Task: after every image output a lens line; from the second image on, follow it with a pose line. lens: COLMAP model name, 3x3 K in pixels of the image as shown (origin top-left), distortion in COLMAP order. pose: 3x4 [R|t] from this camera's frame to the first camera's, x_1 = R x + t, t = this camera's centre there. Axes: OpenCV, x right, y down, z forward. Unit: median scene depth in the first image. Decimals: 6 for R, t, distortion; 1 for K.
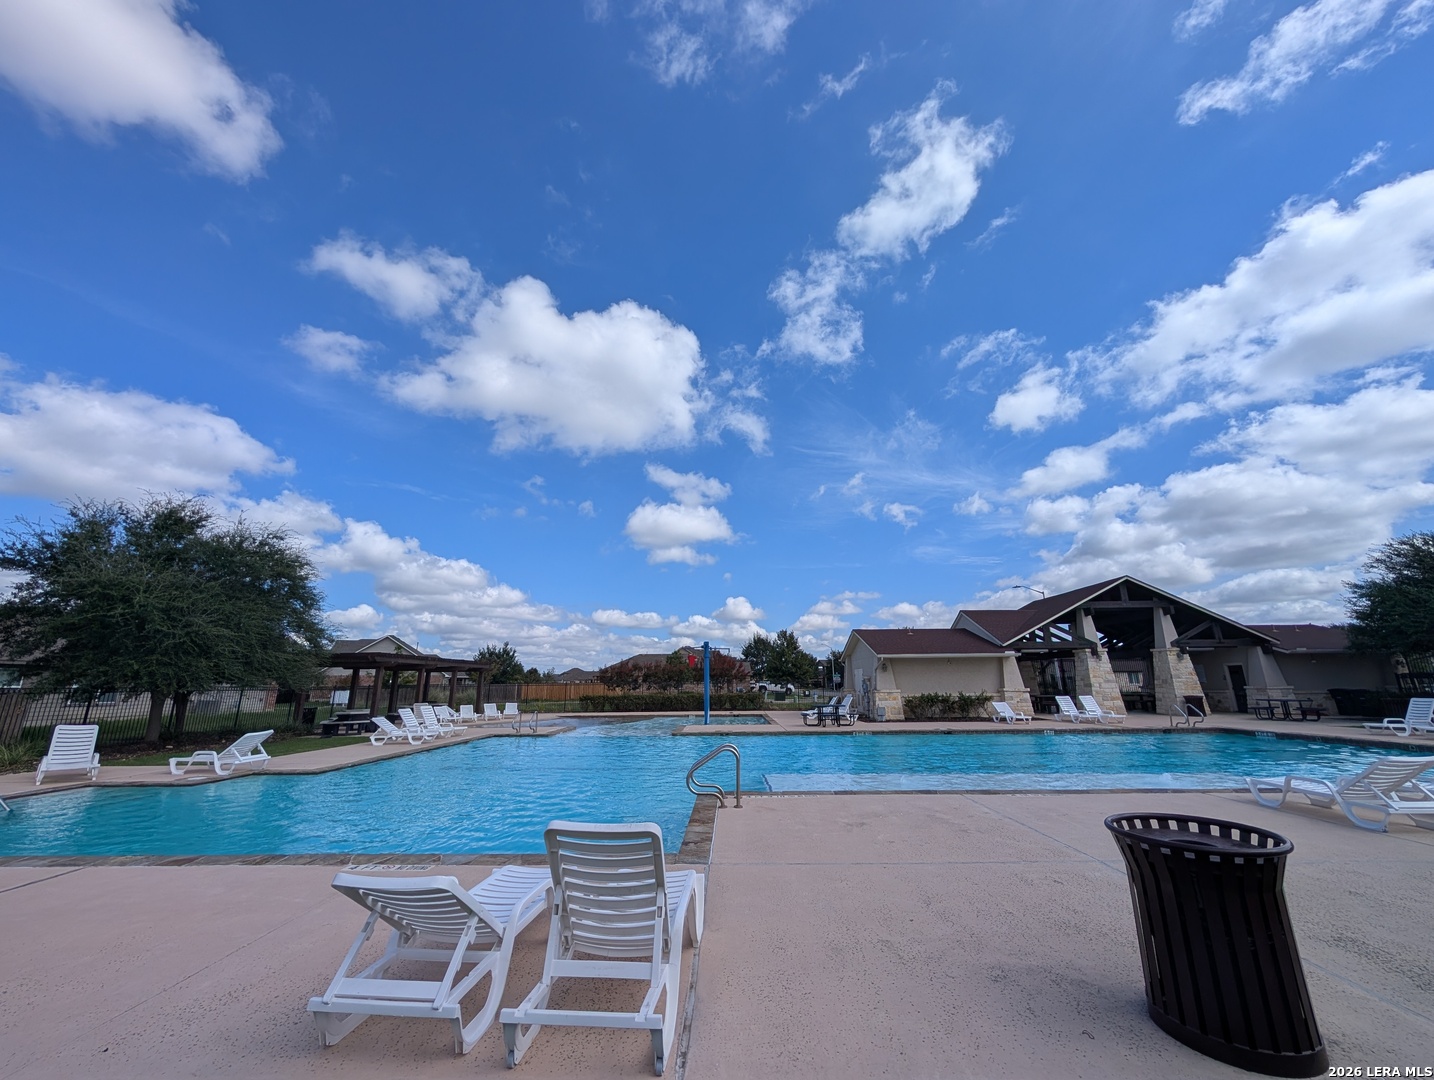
lens RADIAL K [[592.6, 0, 717.0], [0, 592.6, 540.0], [0, 0, 1]] dist [0.000069, 0.000061]
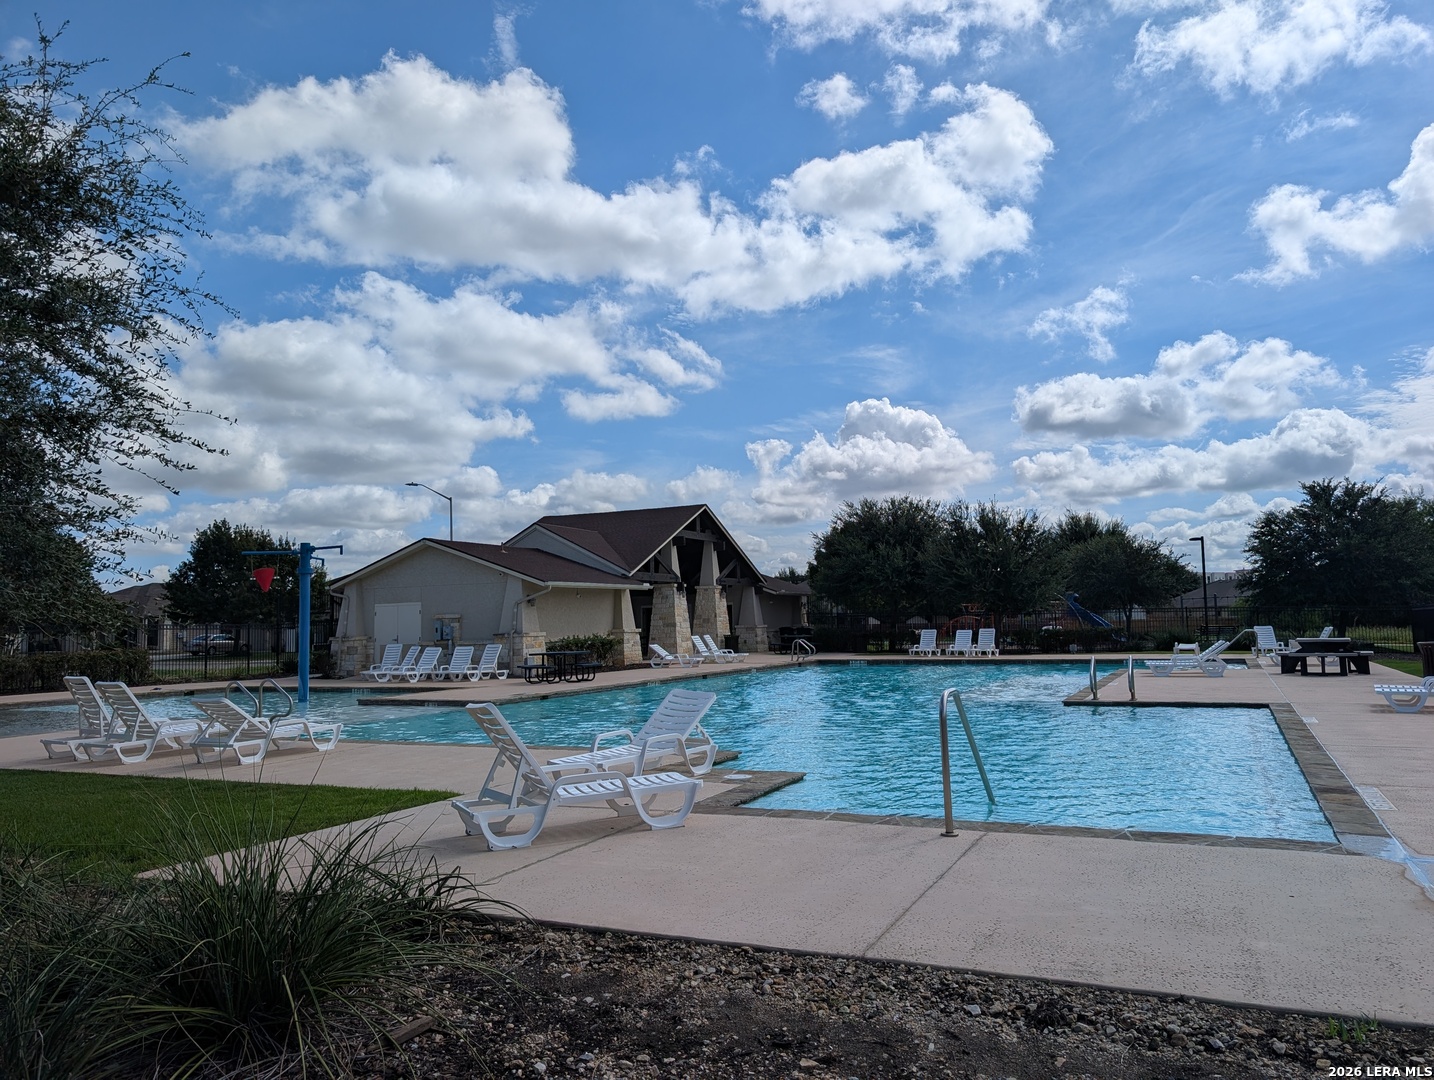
lens RADIAL K [[991.7, 0, 717.0], [0, 991.7, 540.0], [0, 0, 1]] dist [-0.003311, -0.000402]
pose [[0.414170, 0.072153, 0.907335, -0.614646], [-0.203697, 0.978917, 0.015136, 0.089152], [-0.887113, -0.191091, 0.420136, 0.361364]]
